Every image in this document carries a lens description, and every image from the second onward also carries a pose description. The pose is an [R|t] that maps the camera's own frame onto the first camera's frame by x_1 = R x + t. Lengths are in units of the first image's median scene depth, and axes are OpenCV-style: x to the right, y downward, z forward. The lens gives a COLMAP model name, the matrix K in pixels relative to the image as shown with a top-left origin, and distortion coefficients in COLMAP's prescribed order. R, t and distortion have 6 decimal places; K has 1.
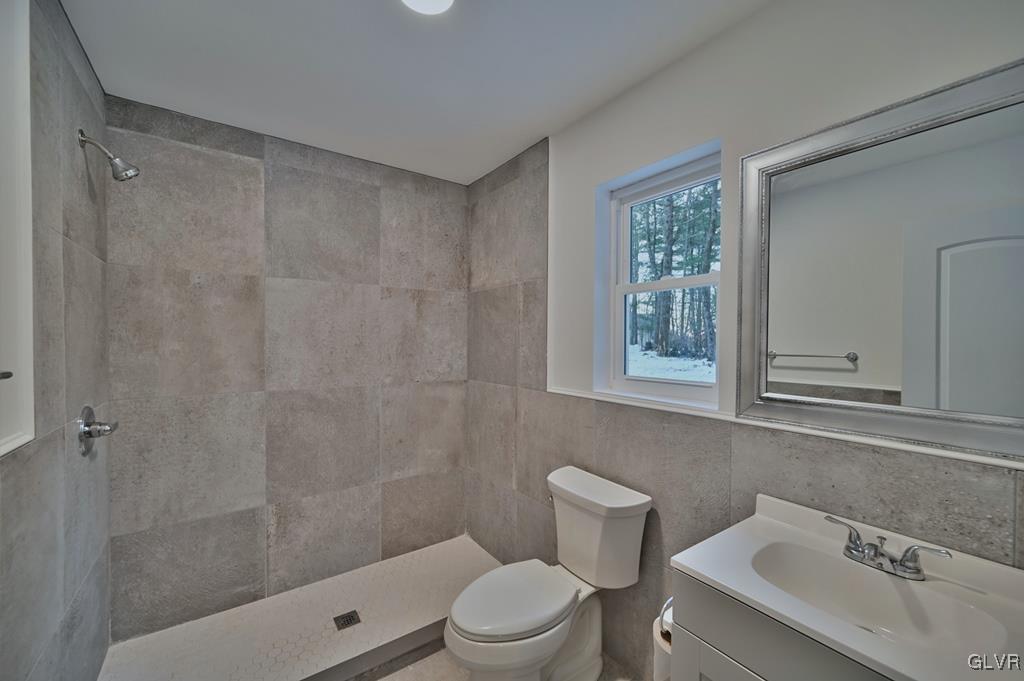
lens RADIAL K [[403.6, 0, 507.6], [0, 403.6, 345.3], [0, 0, 1]] dist [-0.000338, 0.000777]
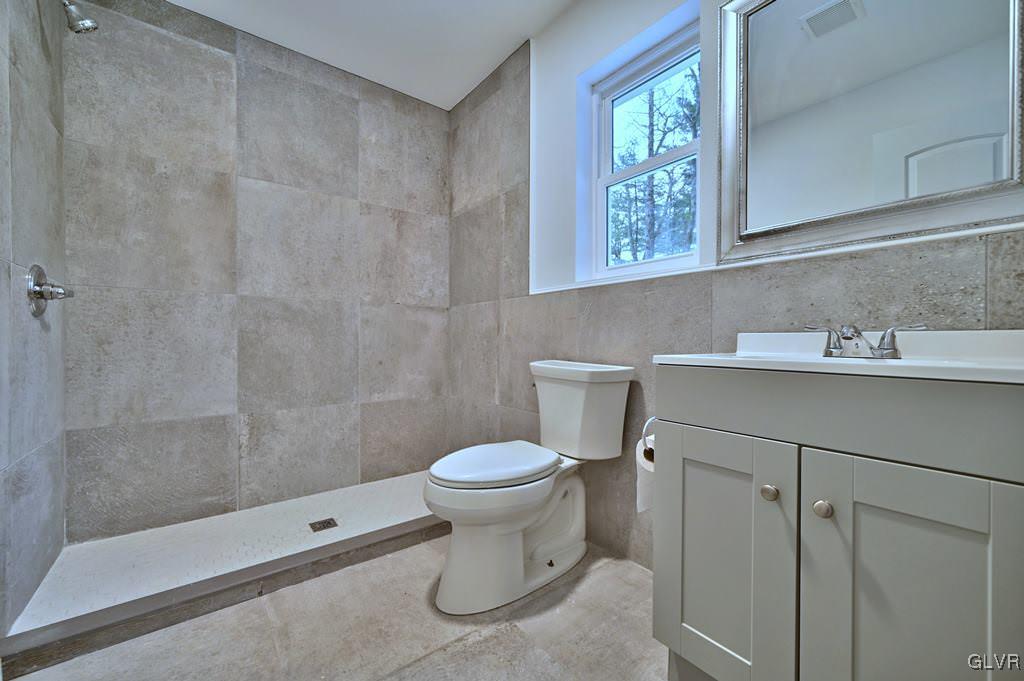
lens RADIAL K [[403.6, 0, 509.0], [0, 403.6, 340.6], [0, 0, 1]] dist [-0.000338, 0.000777]
pose [[0.999146, -0.004088, 0.041109, 0.007118], [0.004475, 0.999946, -0.009337, 0.269328], [-0.041069, 0.009513, 0.999111, 0.017468]]
